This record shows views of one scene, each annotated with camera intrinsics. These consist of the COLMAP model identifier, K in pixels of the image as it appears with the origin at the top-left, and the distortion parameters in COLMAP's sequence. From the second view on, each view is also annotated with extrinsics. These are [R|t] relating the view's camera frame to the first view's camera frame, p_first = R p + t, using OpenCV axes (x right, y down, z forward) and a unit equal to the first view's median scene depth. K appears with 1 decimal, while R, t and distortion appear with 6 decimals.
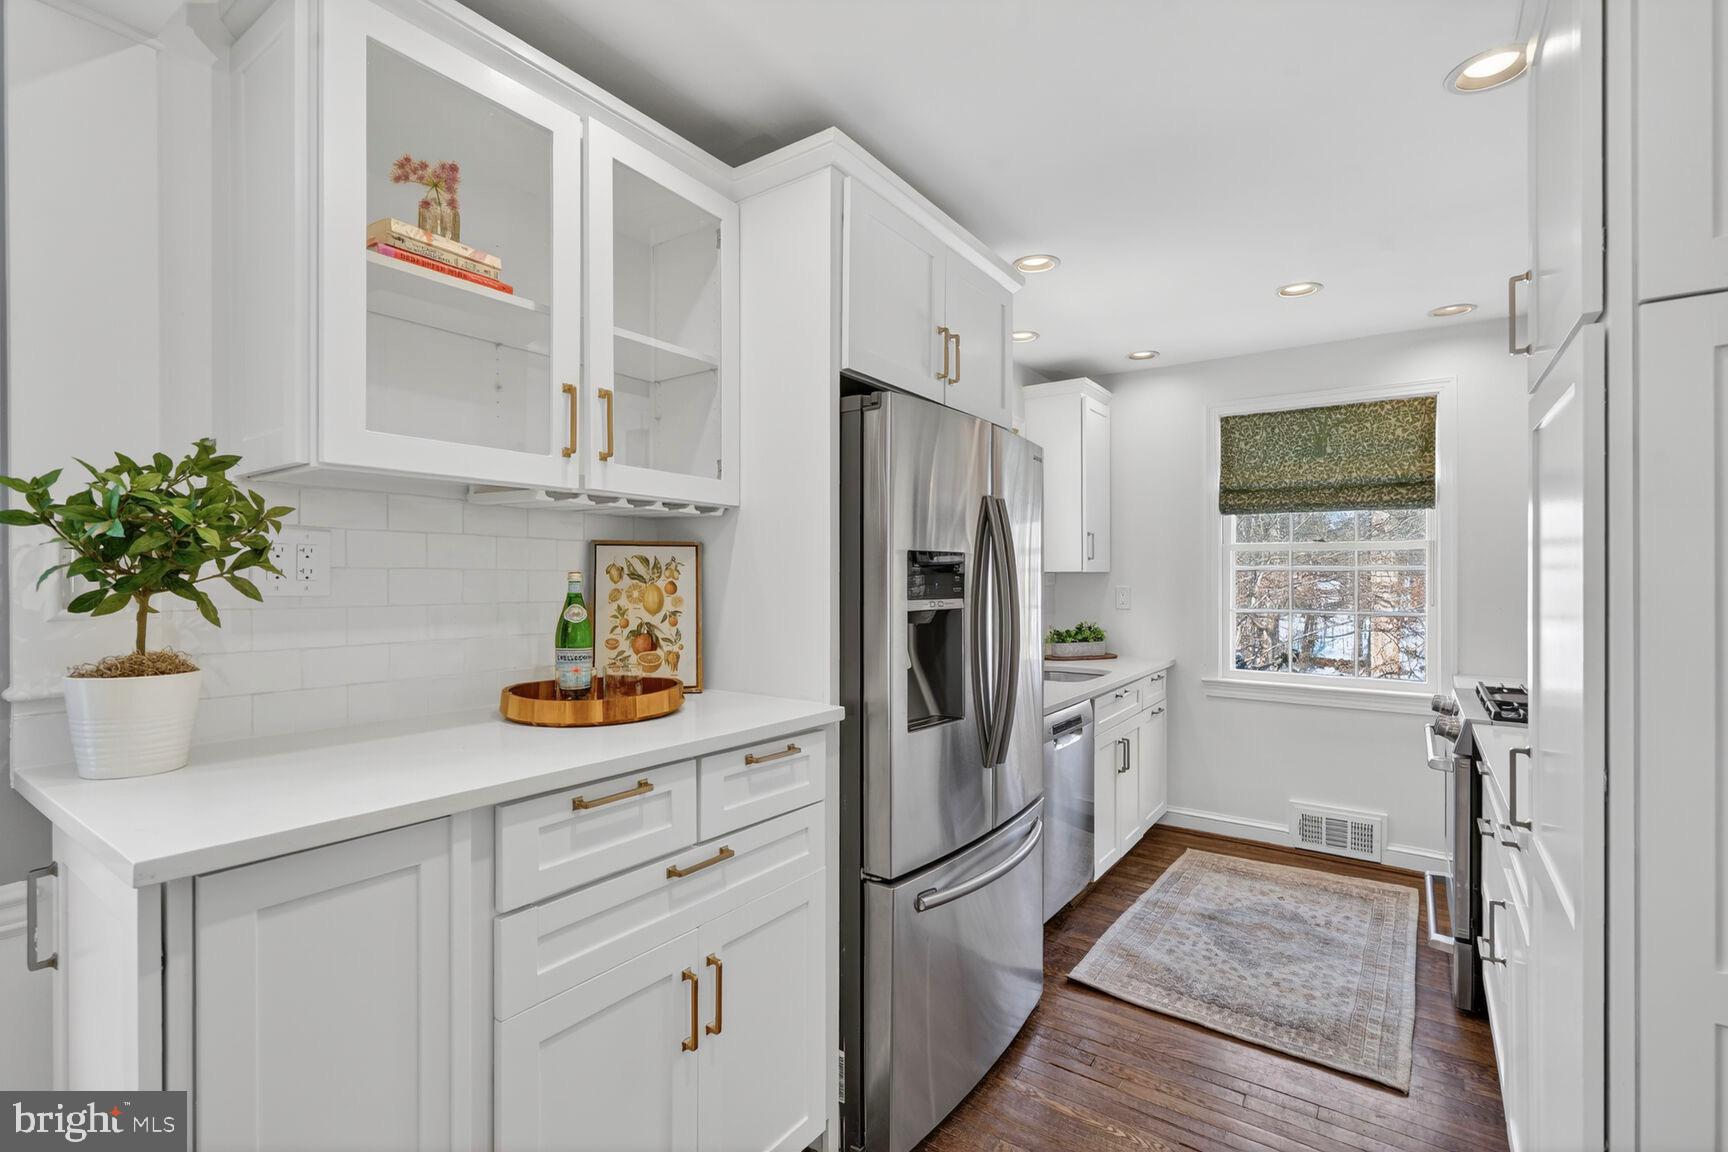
lens RADIAL K [[784.6, 0, 864.0], [0, 784.6, 576.0], [0, 0, 1]] dist [-0.000231, -0.000071]
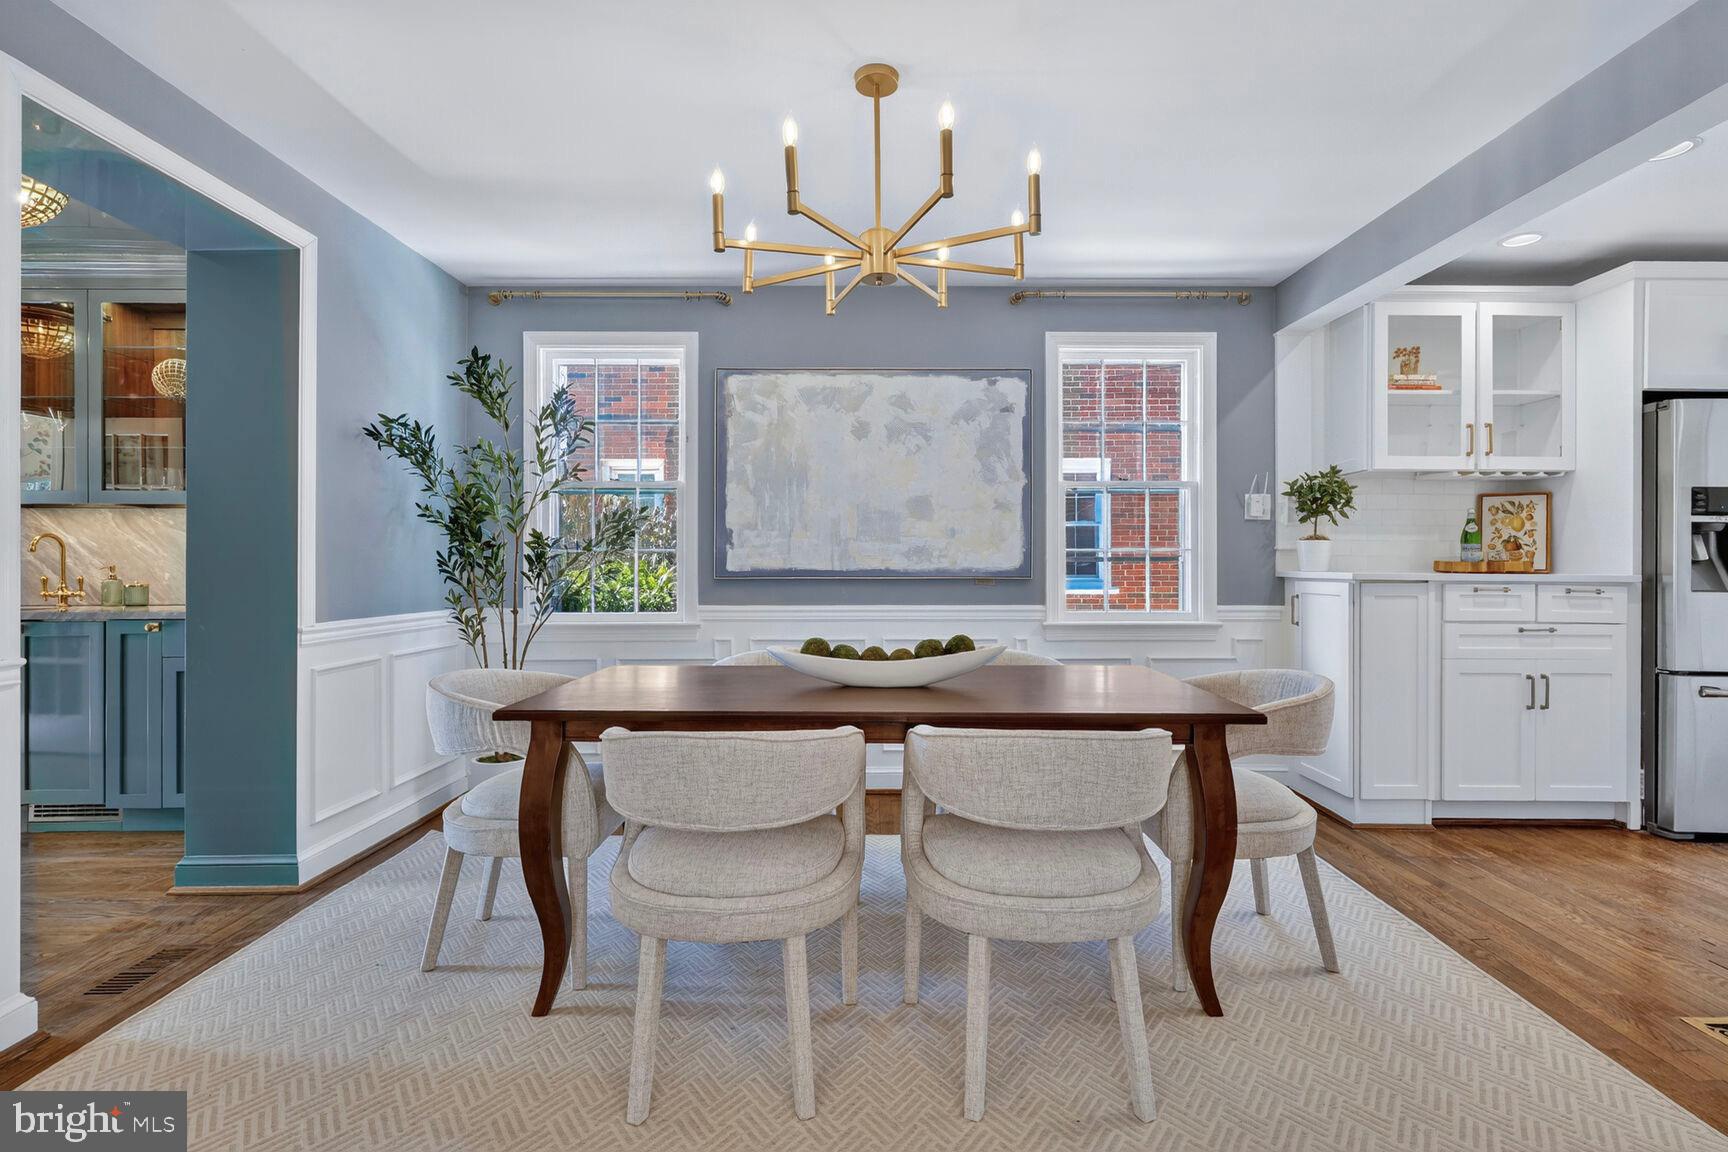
lens RADIAL K [[831.4, 0, 869.5], [0, 831.4, 563.8], [0, 0, 1]] dist [-0.003690, -0.000718]
pose [[0.576510, 0.001831, -0.817088, 0.322394], [-0.003695, 0.999993, -0.000367, 0.092559], [0.817082, 0.003230, 0.576513, -0.992863]]
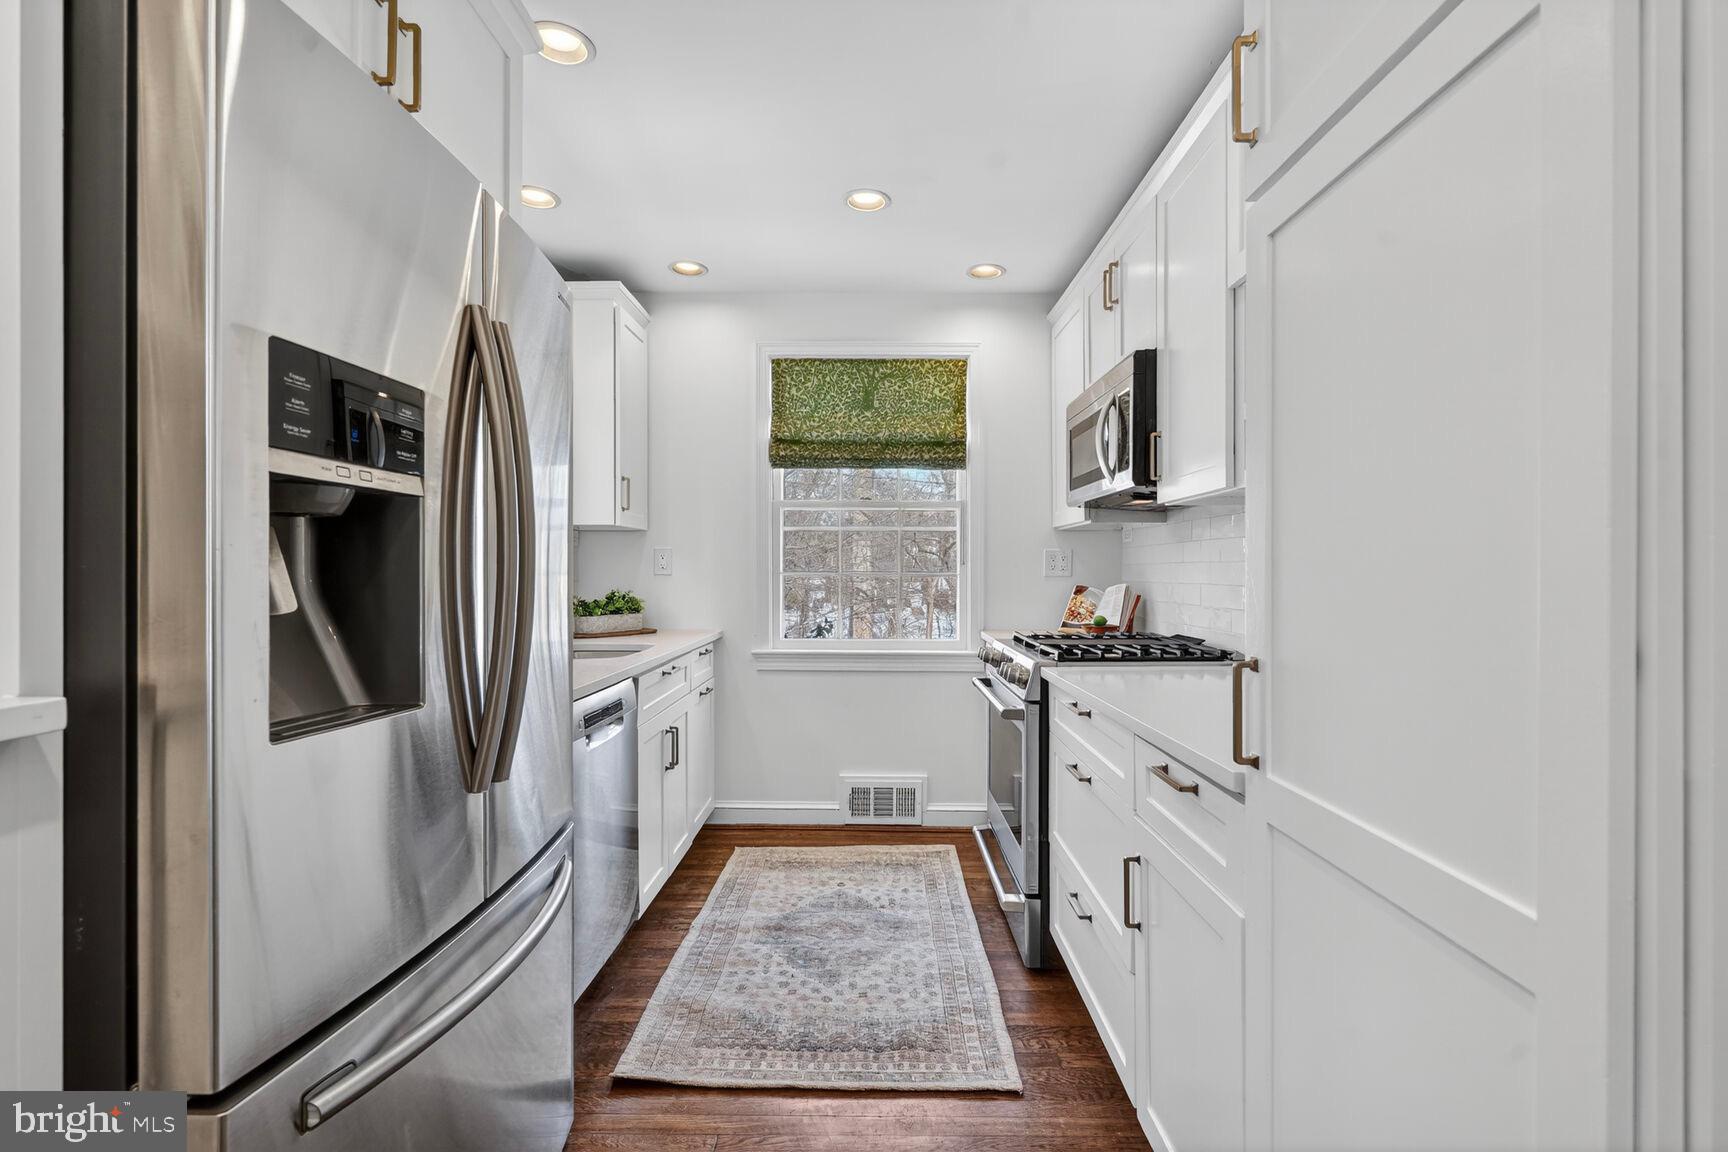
lens RADIAL K [[800.4, 0, 889.6], [0, 800.4, 573.6], [0, 0, 1]] dist [-0.054267, 0.029864]
pose [[0.812147, 0.001188, 0.583452, 0.051829], [-0.000420, 0.999999, -0.001451, 0.066042], [-0.583453, 0.000933, 0.812147, 0.275066]]
